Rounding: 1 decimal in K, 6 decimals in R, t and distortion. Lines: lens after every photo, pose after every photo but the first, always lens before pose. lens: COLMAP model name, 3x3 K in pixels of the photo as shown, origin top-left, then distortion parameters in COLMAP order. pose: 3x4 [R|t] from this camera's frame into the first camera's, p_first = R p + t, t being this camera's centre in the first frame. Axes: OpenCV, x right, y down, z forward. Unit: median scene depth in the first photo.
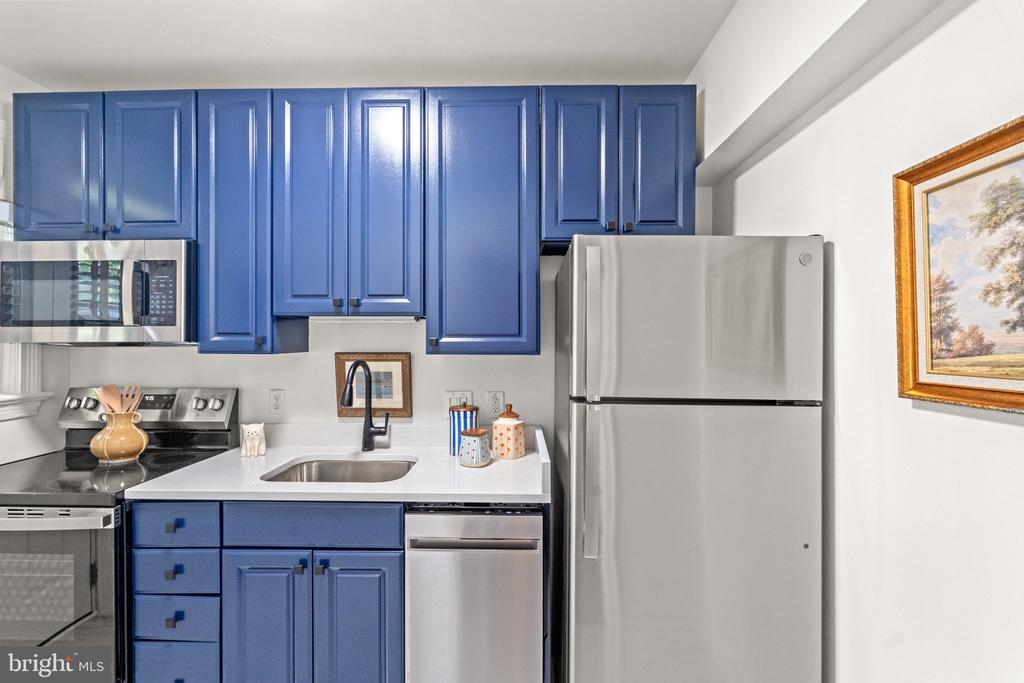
lens RADIAL K [[450.7, 0, 509.9], [0, 450.7, 337.1], [0, 0, 1]] dist [-0.006278, 0.001243]
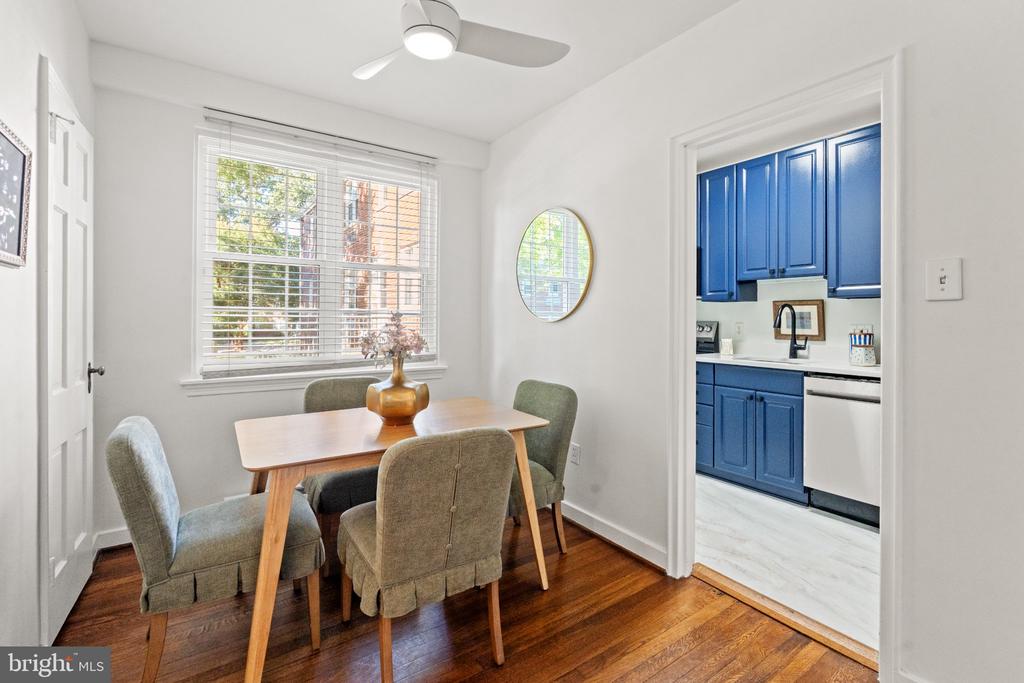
lens RADIAL K [[450.7, 0, 509.3], [0, 450.7, 321.1], [0, 0, 1]] dist [-0.006278, 0.001243]
pose [[0.579526, 0.006707, -0.814926, 0.492359], [0.006115, 0.999902, 0.012578, 0.096900], [0.814931, -0.012272, 0.579429, -0.937038]]
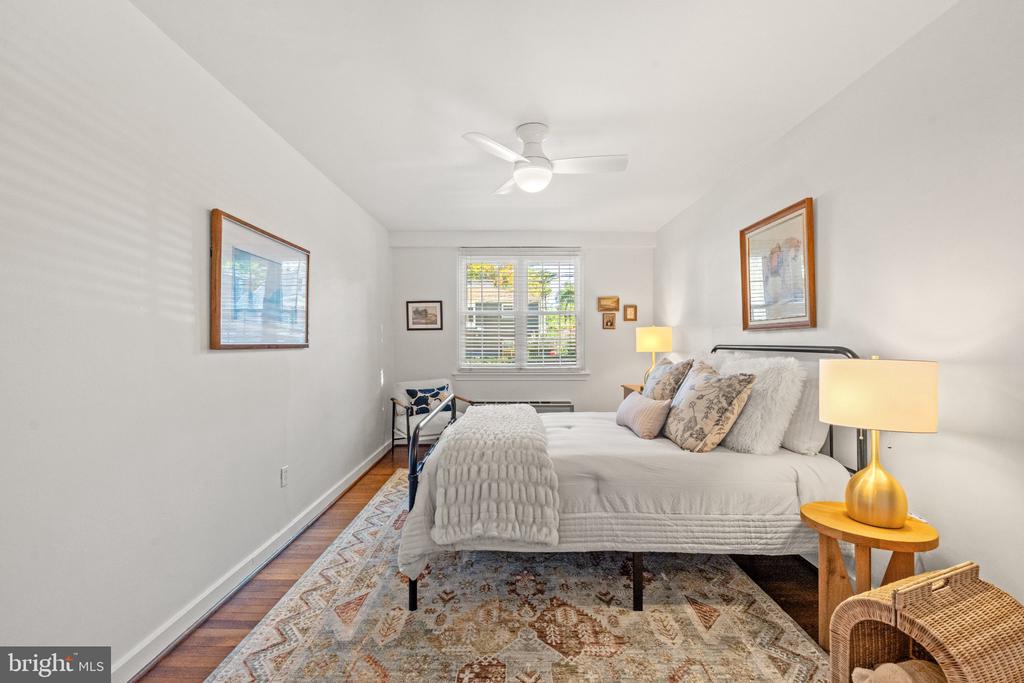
lens RADIAL K [[450.7, 0, 503.5], [0, 450.7, 340.0], [0, 0, 1]] dist [-0.006278, 0.001243]
pose [[0.002443, 0.000506, -0.999997, 1.836242], [0.003662, 0.999993, 0.000515, 0.079169], [0.999990, -0.003663, 0.002441, -0.609668]]
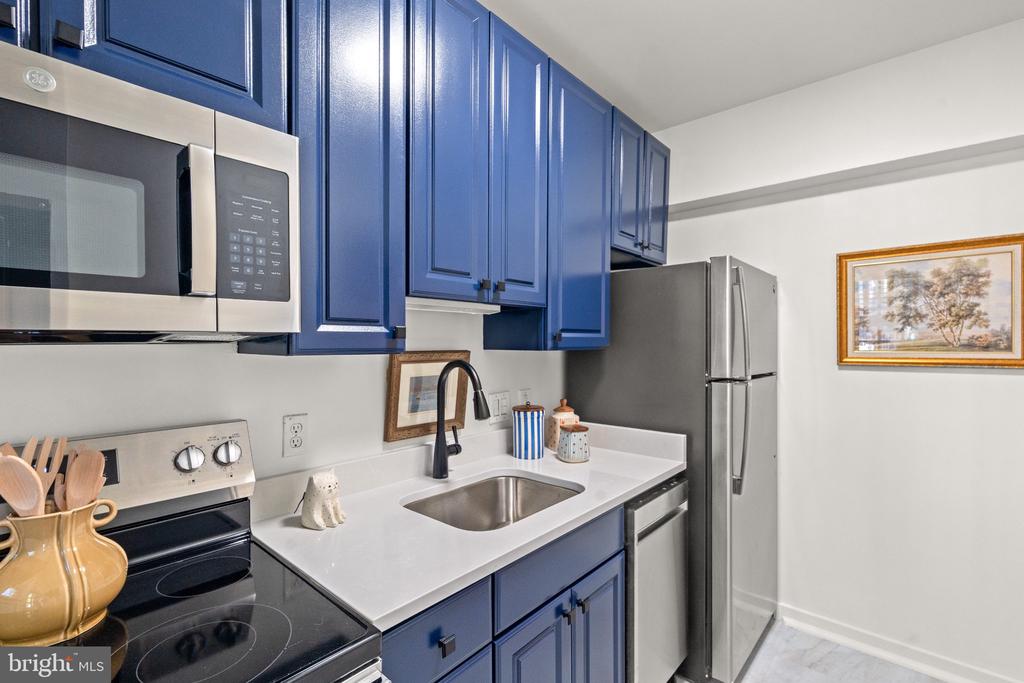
lens RADIAL K [[450.7, 0, 508.1], [0, 450.7, 342.4], [0, 0, 1]] dist [-0.006278, 0.001243]
pose [[0.656377, -0.001023, 0.754432, -0.938548], [-0.006351, 0.999956, 0.006882, 0.016203], [-0.754406, -0.009309, 0.656342, 0.456629]]
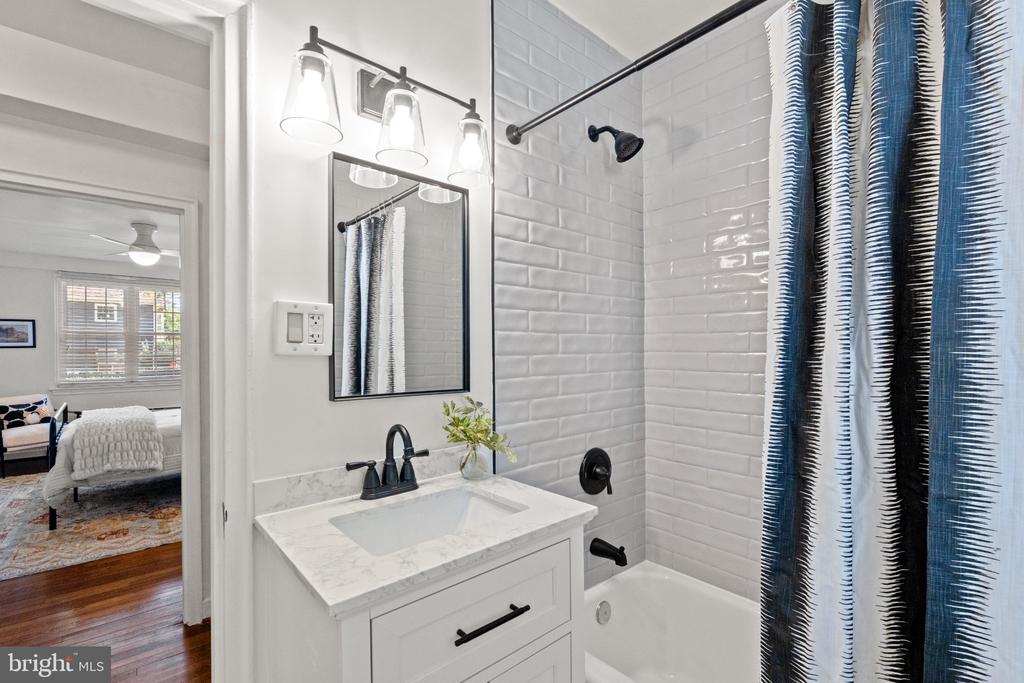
lens RADIAL K [[450.7, 0, 498.5], [0, 450.7, 352.8], [0, 0, 1]] dist [-0.006278, 0.001243]
pose [[0.670609, 0.007269, -0.741775, 3.357273], [0.000348, 0.999949, 0.010114, 0.013193], [0.741811, -0.007041, 0.670572, -0.715170]]
